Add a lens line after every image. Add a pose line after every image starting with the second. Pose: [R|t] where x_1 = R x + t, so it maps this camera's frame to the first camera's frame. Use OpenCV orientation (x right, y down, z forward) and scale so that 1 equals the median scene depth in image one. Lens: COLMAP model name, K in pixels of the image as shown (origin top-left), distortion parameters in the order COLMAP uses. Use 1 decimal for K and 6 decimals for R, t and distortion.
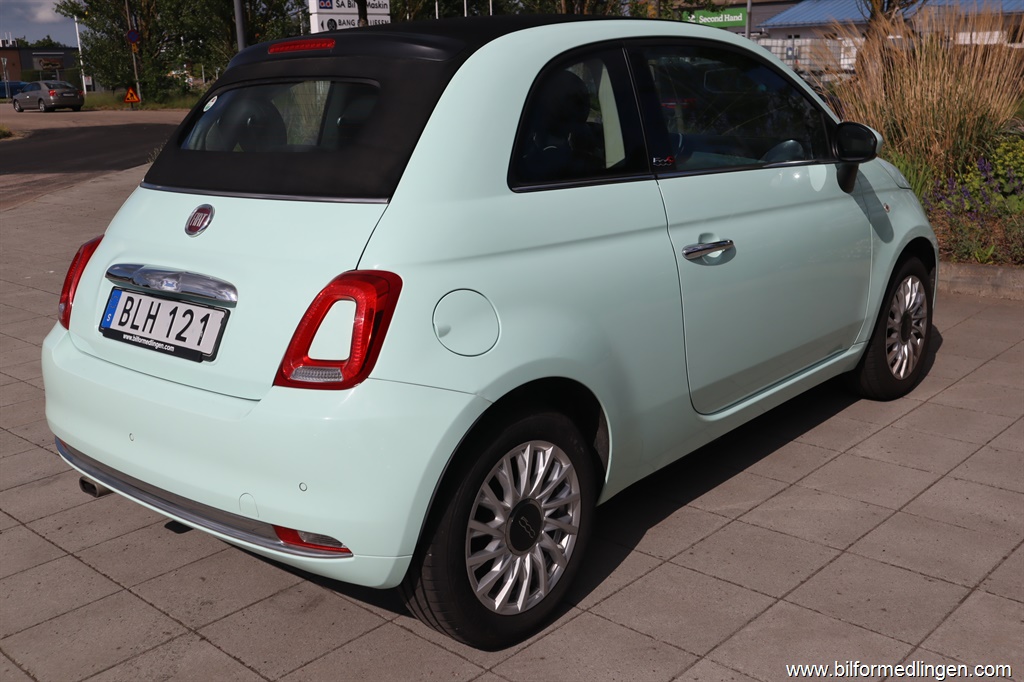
lens RADIAL K [[1061.2, 0, 512.0], [0, 1061.2, 341.0], [0, 0, 1]] dist [0.001725, 0.028408]
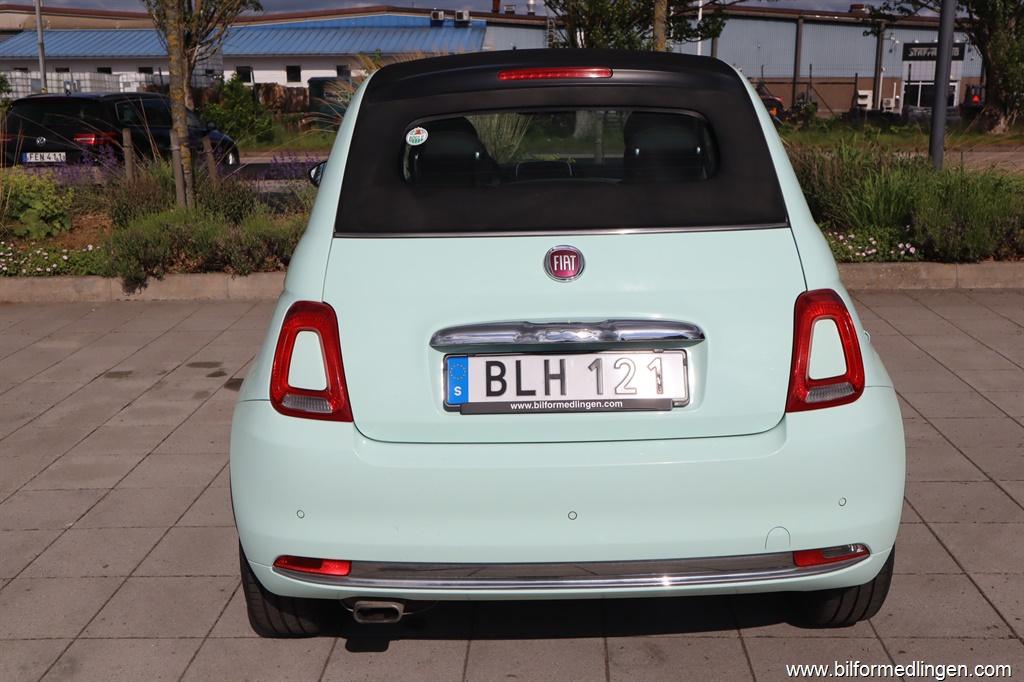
lens RADIAL K [[1061.2, 0, 512.0], [0, 1061.2, 341.0], [0, 0, 1]] dist [0.001725, 0.028408]
pose [[0.752783, -0.135537, 0.644164, -0.913720], [0.156226, 0.987400, 0.025188, -0.078431], [-0.639462, 0.081675, 0.764472, 0.345083]]
